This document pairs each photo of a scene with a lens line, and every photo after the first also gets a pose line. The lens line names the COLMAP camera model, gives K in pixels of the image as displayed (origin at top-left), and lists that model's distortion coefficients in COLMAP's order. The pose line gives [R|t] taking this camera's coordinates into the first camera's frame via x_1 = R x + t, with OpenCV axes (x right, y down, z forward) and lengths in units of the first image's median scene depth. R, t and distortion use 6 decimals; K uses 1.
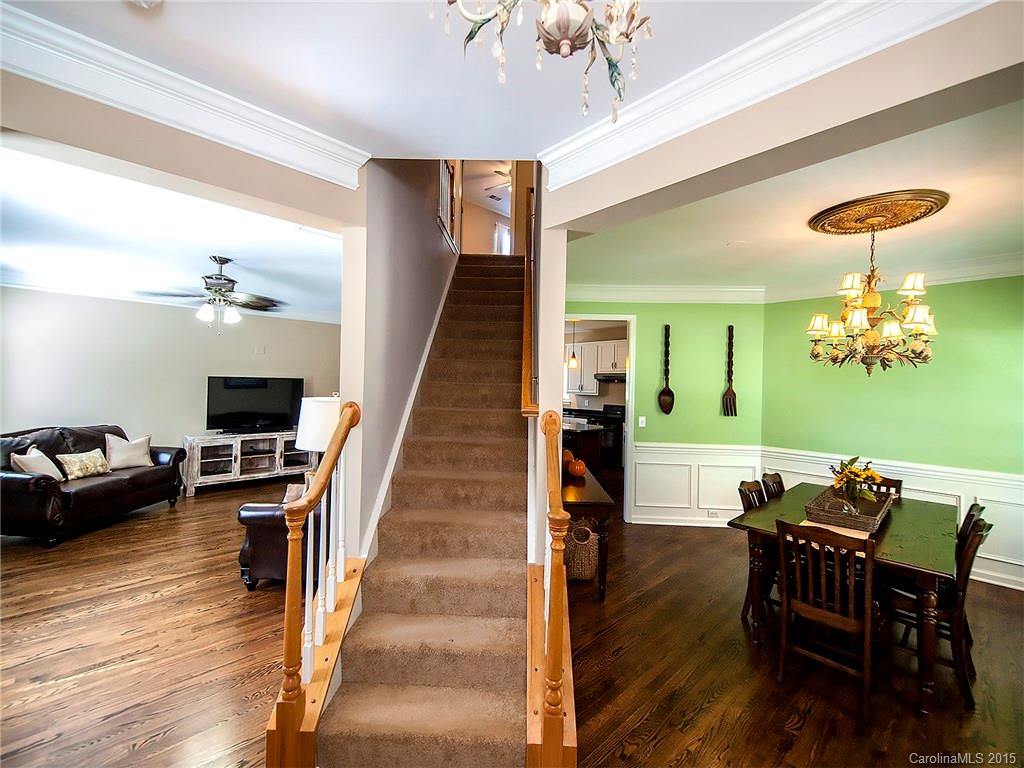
lens RADIAL K [[419.5, 0, 493.7], [0, 419.5, 376.5], [0, 0, 1]] dist [0.012522, -0.001825]
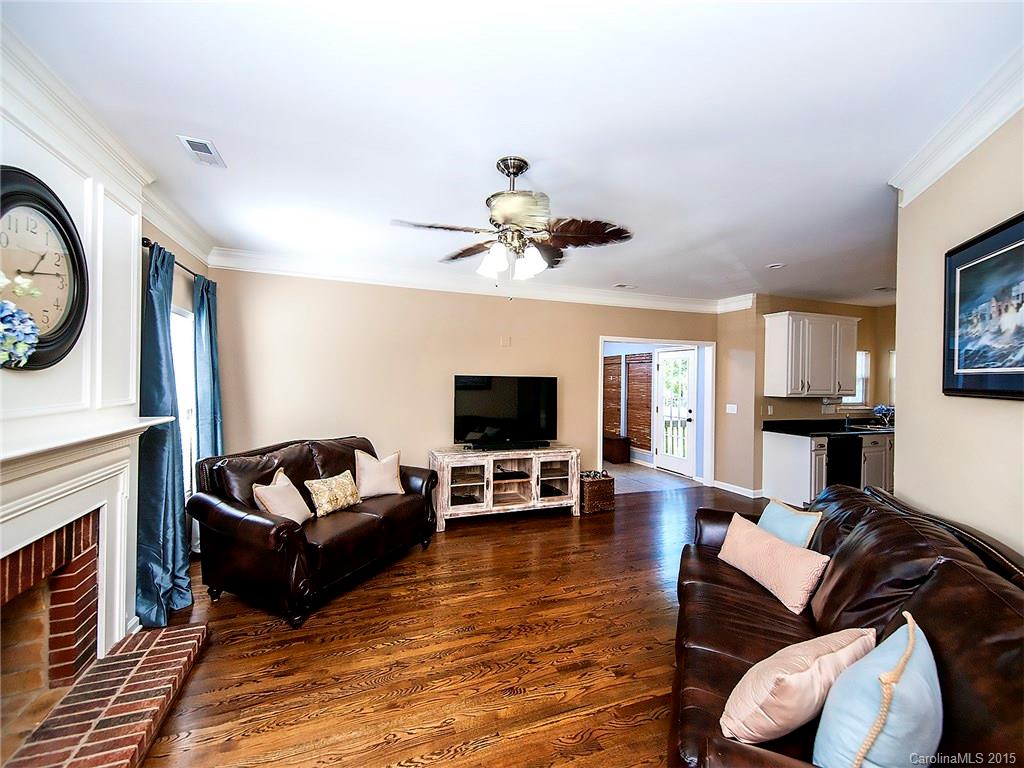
lens RADIAL K [[419.5, 0, 504.0], [0, 419.5, 384.0], [0, 0, 1]] dist [0.012522, -0.001825]
pose [[0.926090, 0.000274, -0.377303, -0.373601], [0.005110, 0.999899, 0.013266, 0.007422], [0.377268, -0.014214, 0.925995, 0.392546]]
